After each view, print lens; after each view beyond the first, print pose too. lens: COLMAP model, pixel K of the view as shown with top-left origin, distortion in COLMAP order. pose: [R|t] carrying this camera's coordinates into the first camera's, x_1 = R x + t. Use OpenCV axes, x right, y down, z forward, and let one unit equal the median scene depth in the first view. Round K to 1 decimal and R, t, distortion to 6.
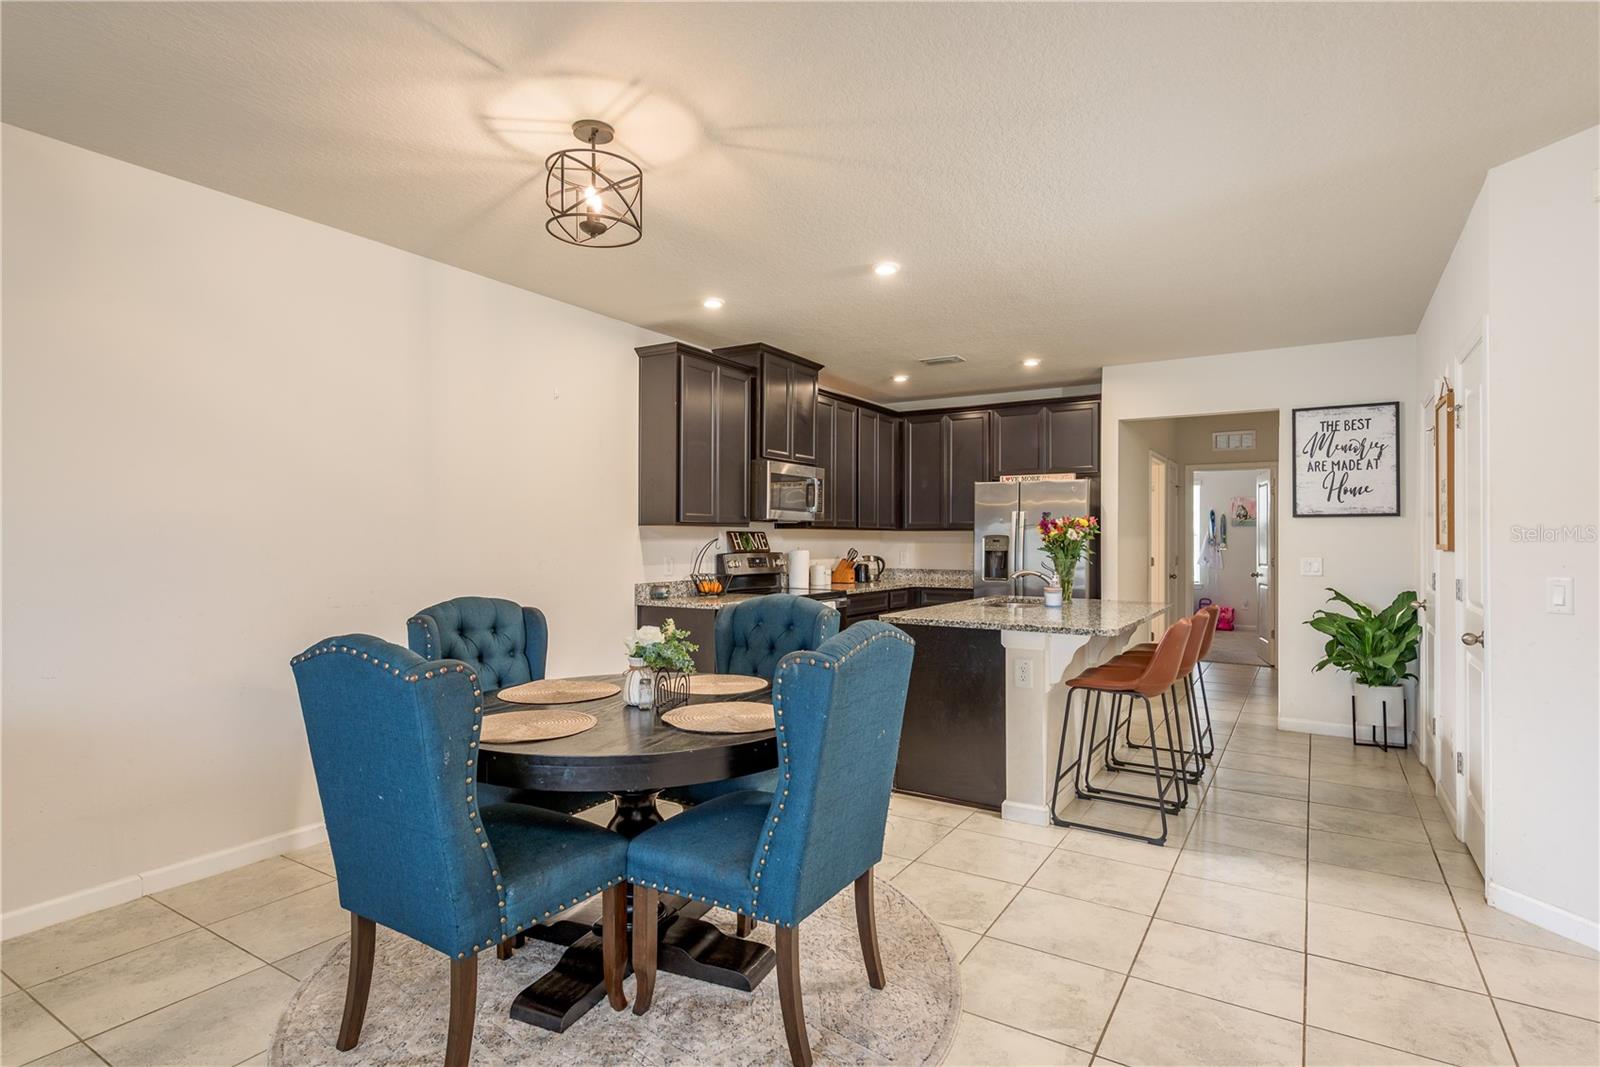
lens RADIAL K [[827.4, 0, 800.5], [0, 827.4, 535.2], [0, 0, 1]] dist [0.021631, 0.002267]
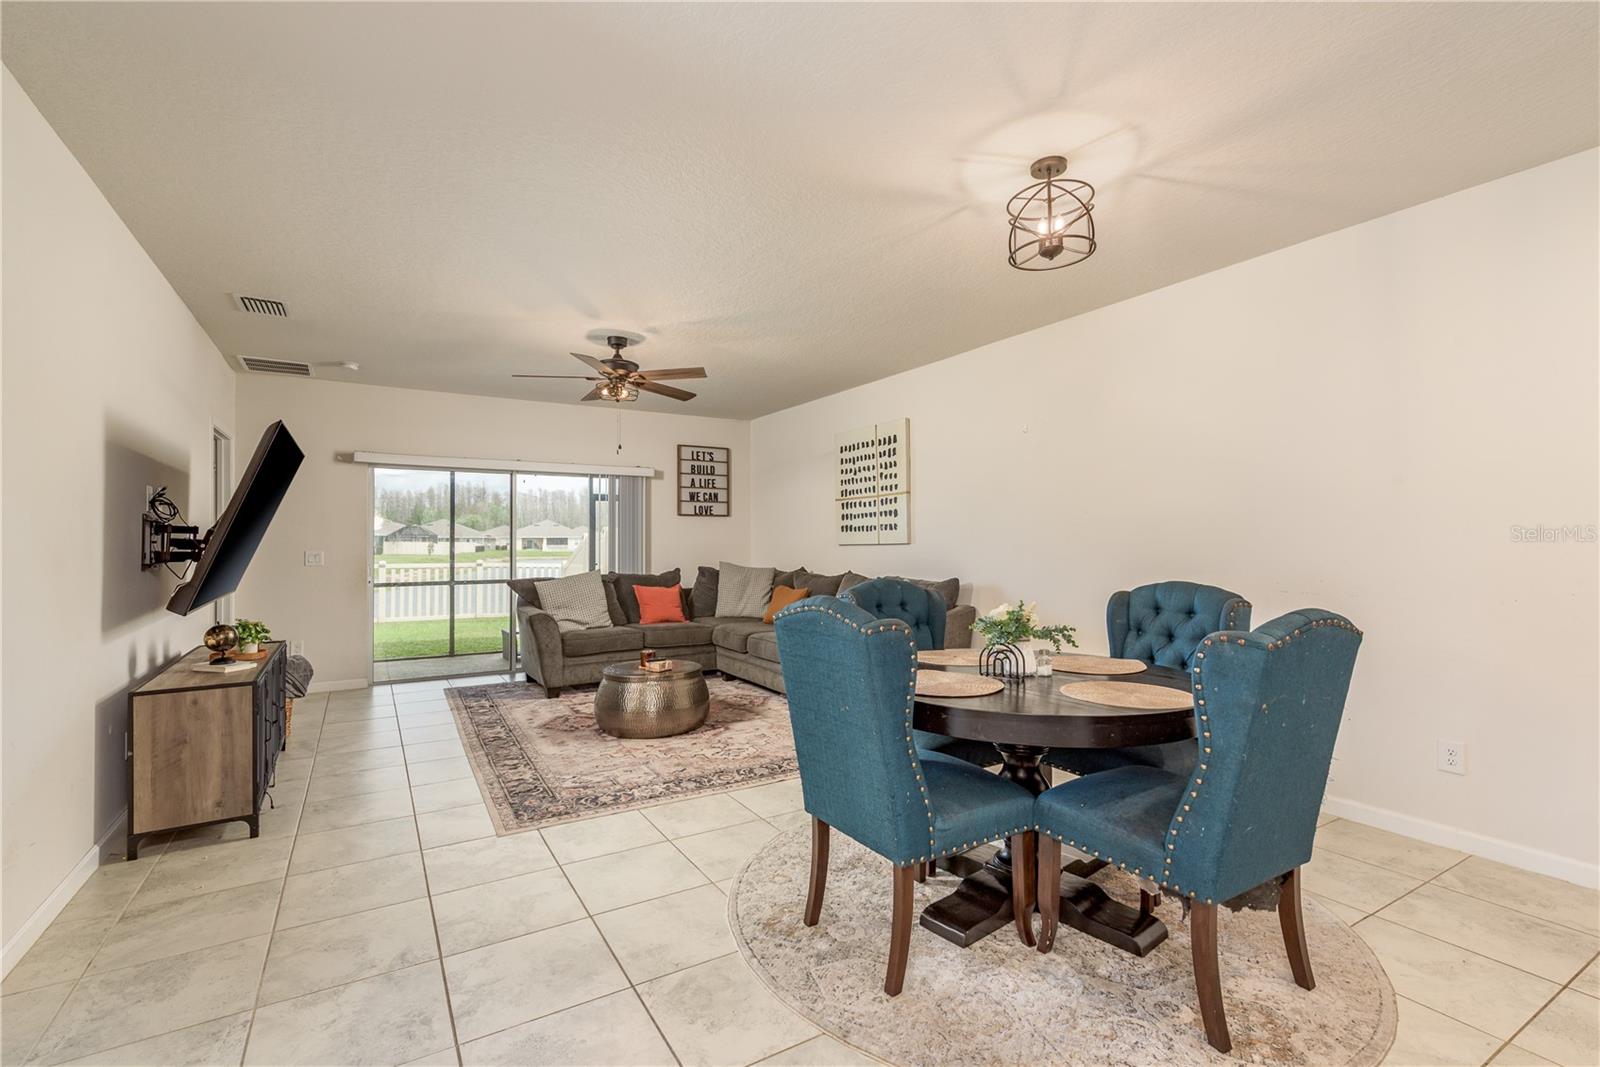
lens RADIAL K [[731.0, 0, 805.0], [0, 731.0, 533.4], [0, 0, 1]] dist [0.016836, -0.003919]
pose [[-0.461141, -0.013760, -0.887220, 0.379455], [0.006544, 0.999800, -0.018907, 0.014641], [0.887303, -0.014525, -0.460959, 0.560312]]
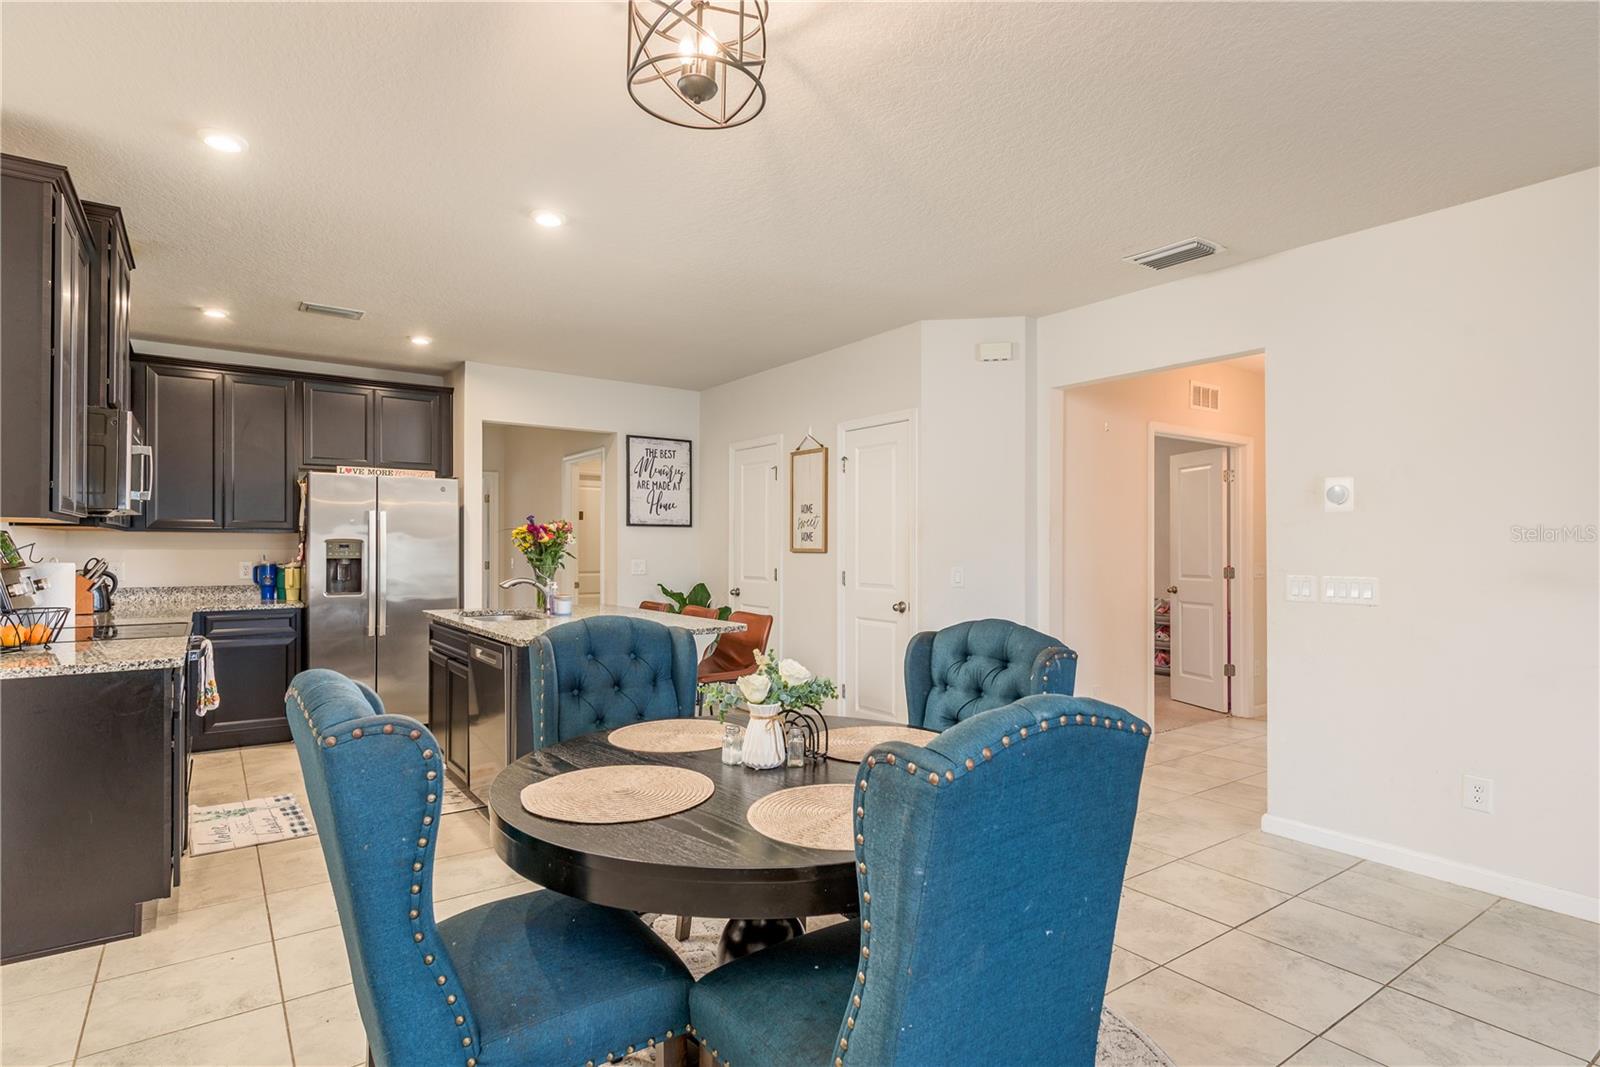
lens RADIAL K [[827.4, 0, 797.1], [0, 827.4, 540.2], [0, 0, 1]] dist [0.021631, 0.002267]
pose [[0.390448, 0.004423, 0.920614, -0.399717], [-0.007404, 0.999971, -0.001664, -0.001164], [-0.920595, -0.006167, 0.390469, 0.317787]]
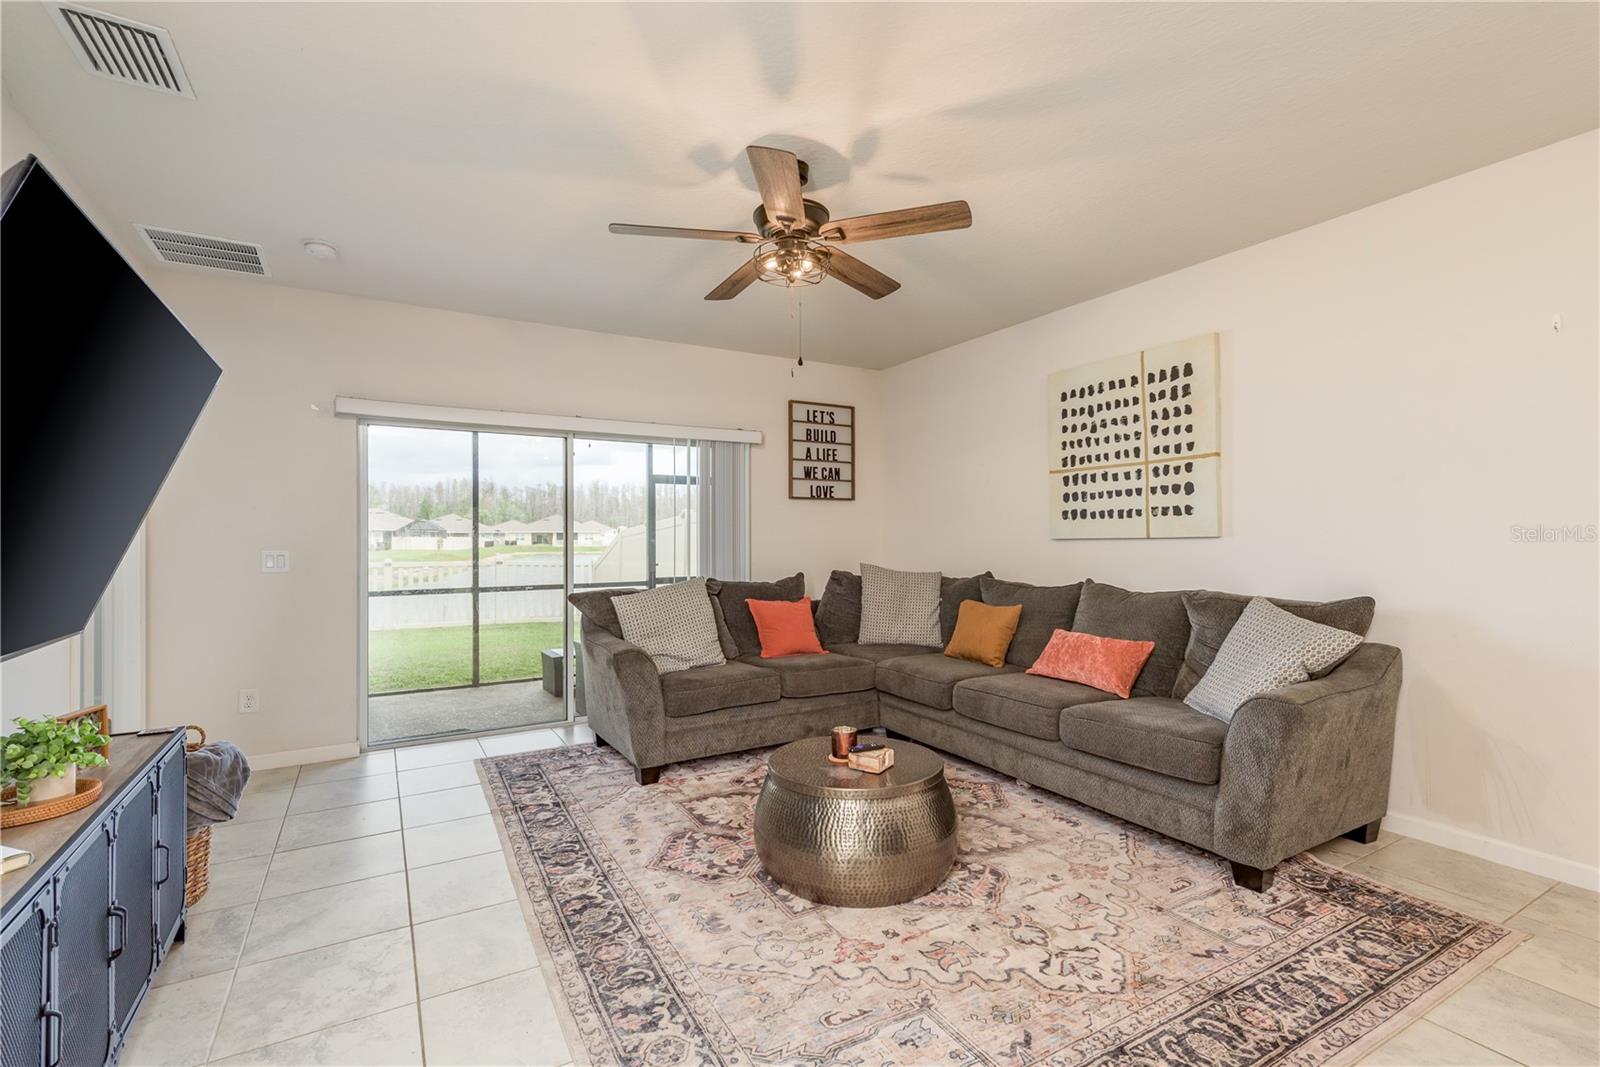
lens RADIAL K [[731.0, 0, 801.2], [0, 731.0, 532.5], [0, 0, 1]] dist [0.016836, -0.003919]
pose [[-0.472551, -0.007434, -0.881272, 0.136956], [0.008130, 0.999885, -0.012794, 0.011891], [0.881266, -0.013210, -0.472437, 0.199602]]
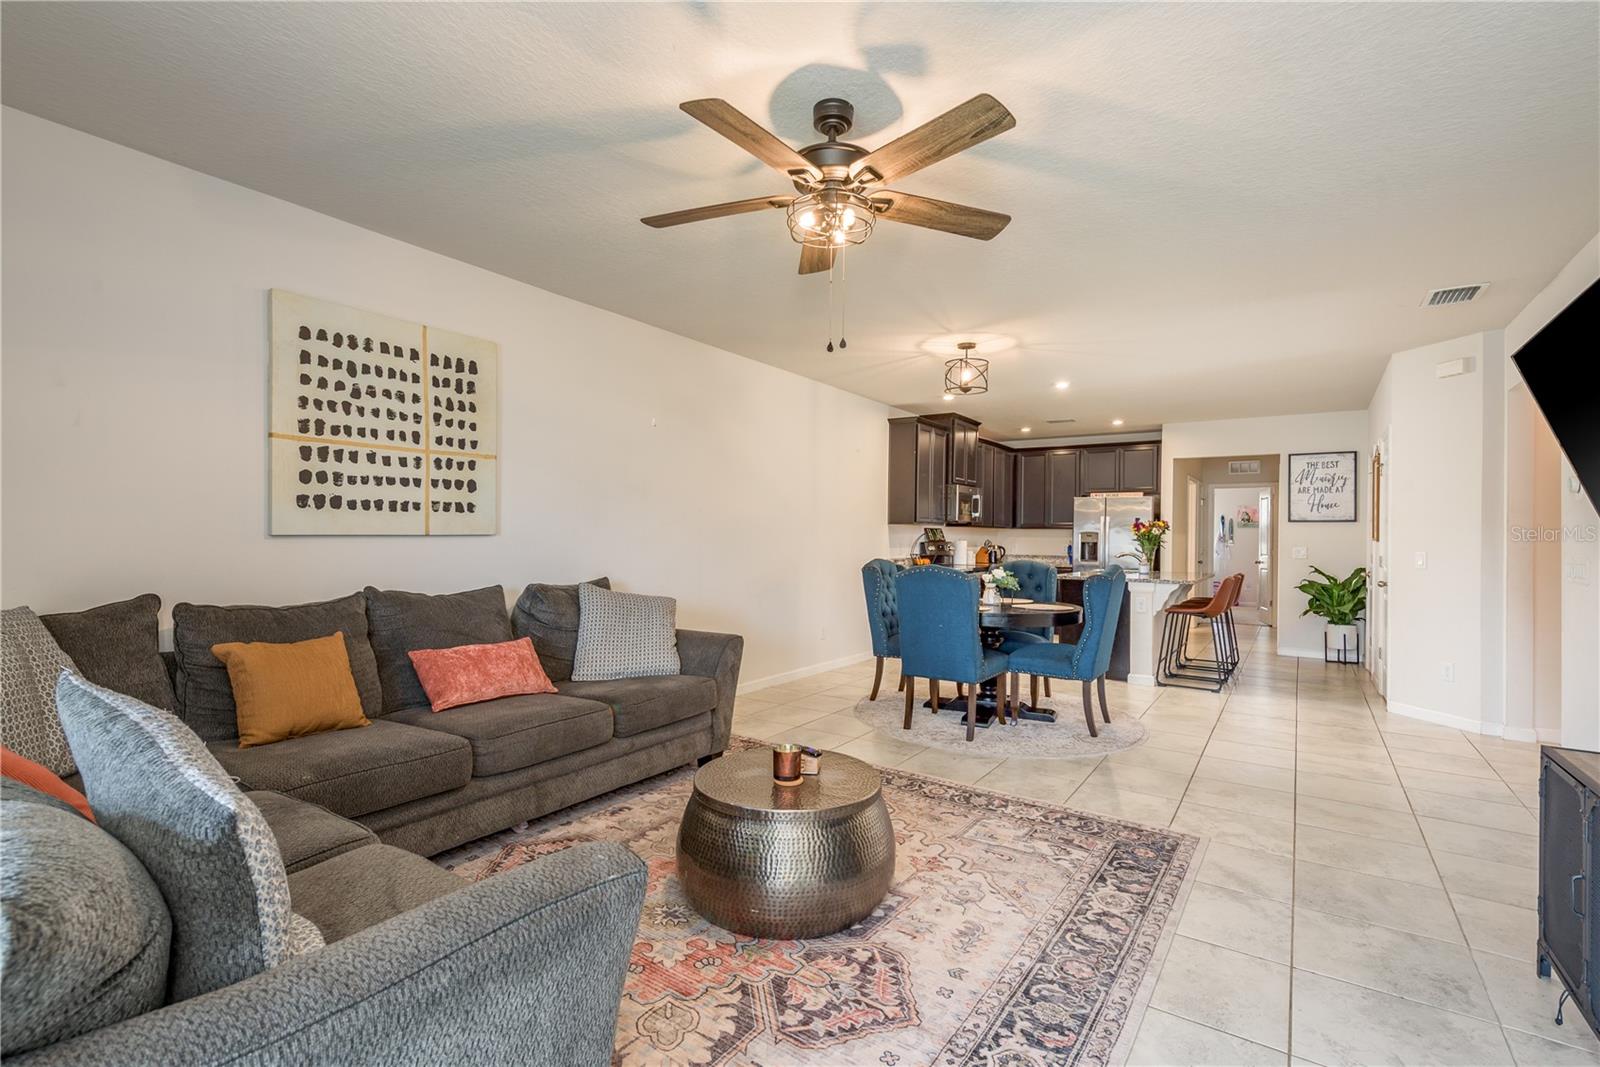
lens RADIAL K [[731.0, 0, 800.0], [0, 731.0, 536.3], [0, 0, 1]] dist [0.016836, -0.003919]
pose [[0.999007, 0.008001, -0.043828, -0.280407], [-0.007787, 0.999957, 0.005049, 0.006222], [0.043867, -0.004703, 0.999026, -0.446771]]
